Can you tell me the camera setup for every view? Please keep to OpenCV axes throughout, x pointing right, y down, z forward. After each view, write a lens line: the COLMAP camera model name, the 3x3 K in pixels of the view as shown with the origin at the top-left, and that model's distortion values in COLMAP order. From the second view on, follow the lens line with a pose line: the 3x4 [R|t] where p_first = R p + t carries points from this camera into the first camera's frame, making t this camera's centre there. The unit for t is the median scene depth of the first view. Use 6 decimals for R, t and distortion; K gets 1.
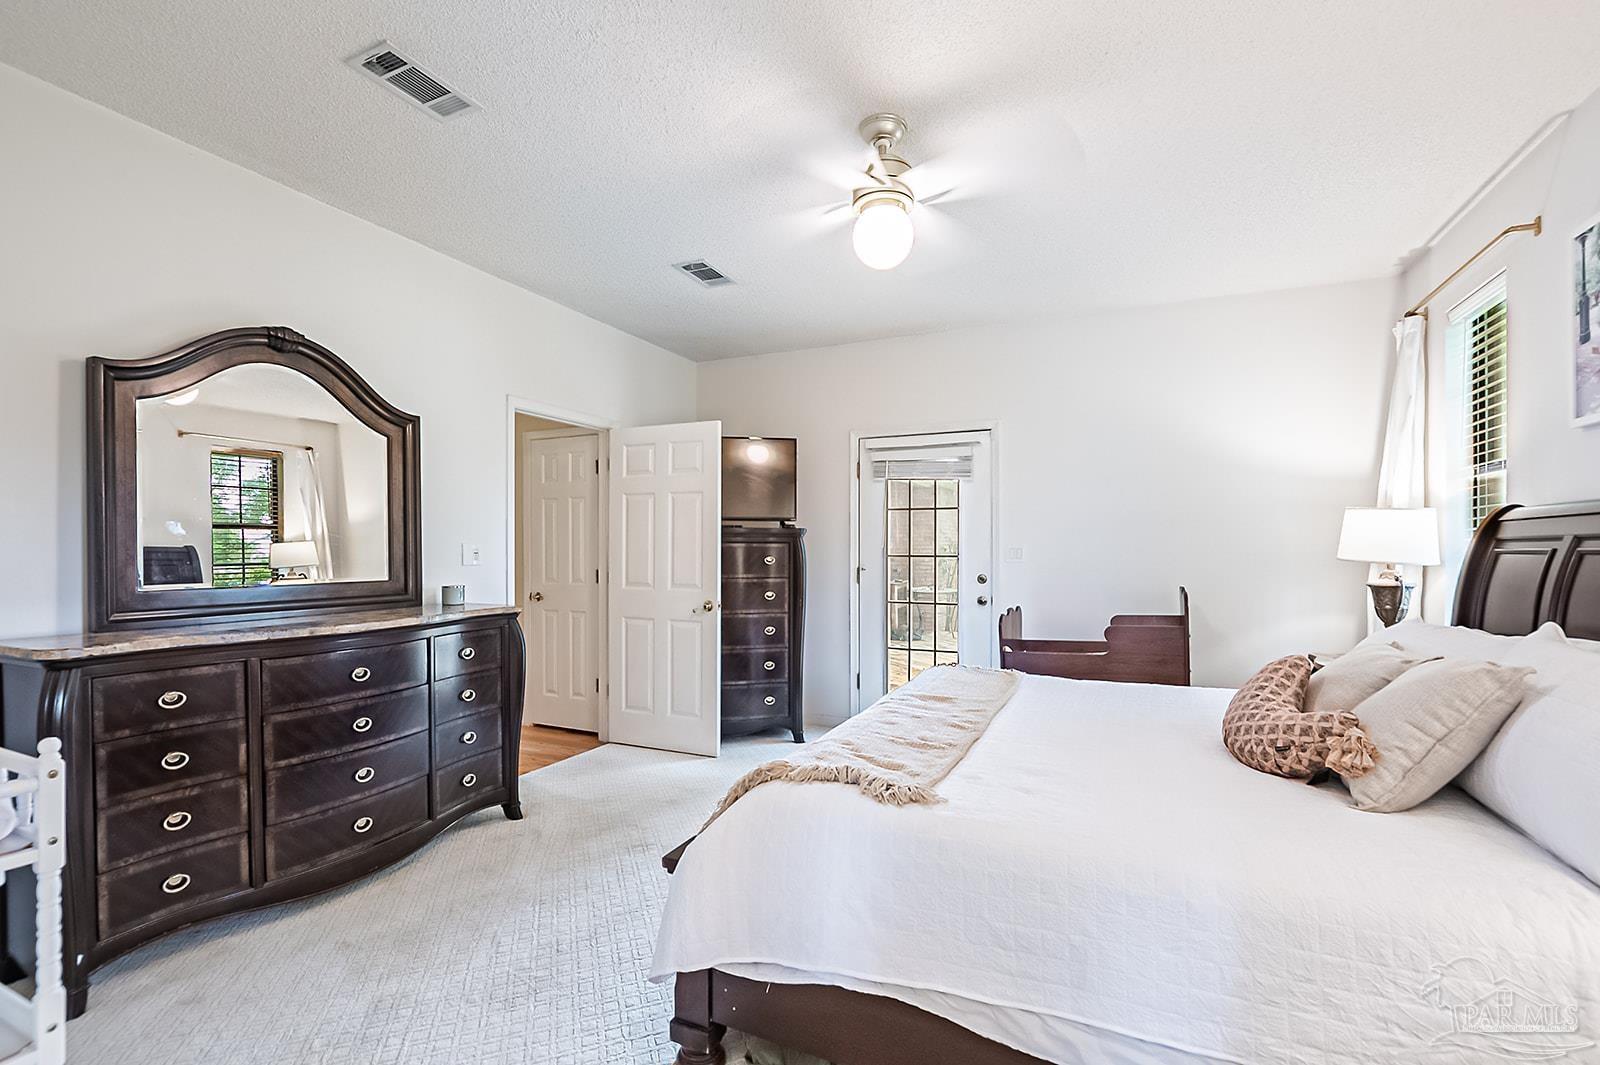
lens RADIAL K [[710.0, 0, 801.9], [0, 710.0, 550.8], [0, 0, 1]] dist [-0.029796, -0.000110]
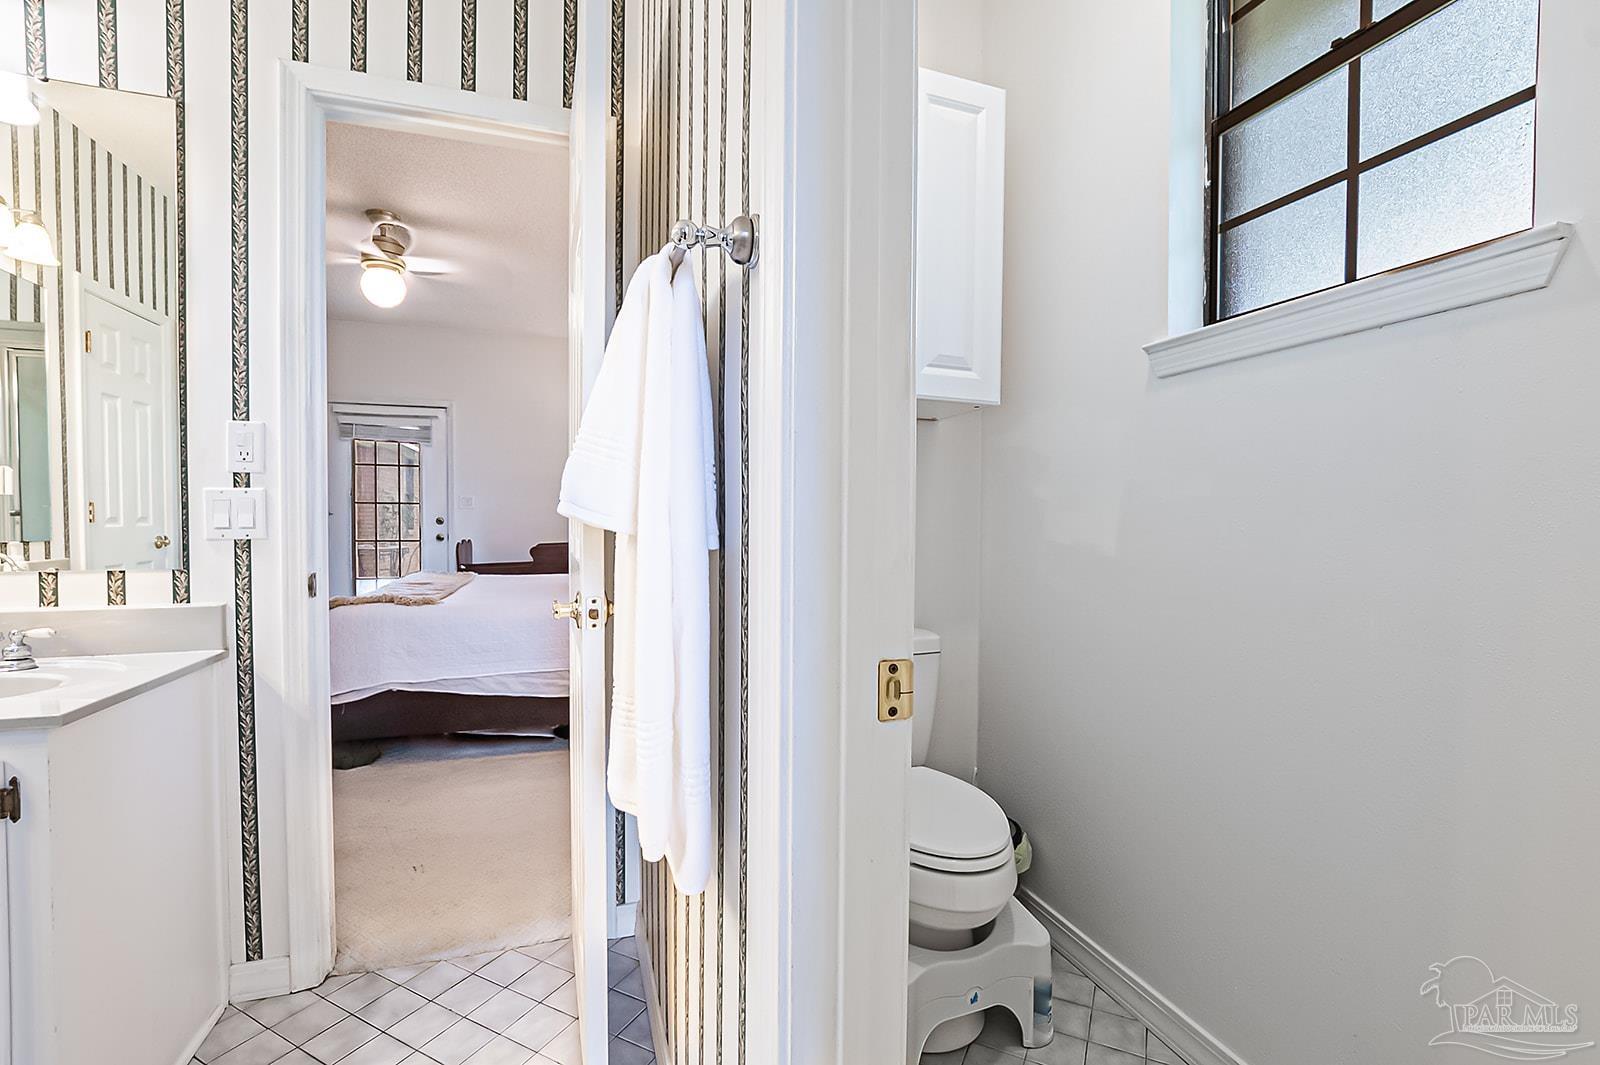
lens RADIAL K [[710.0, 0, 801.9], [0, 710.0, 550.8], [0, 0, 1]] dist [-0.029796, -0.000110]
pose [[0.733336, -0.016912, 0.679656, -0.145829], [-0.011995, 0.999213, 0.037806, 0.037750], [-0.679761, -0.035877, 0.732556, -0.428037]]
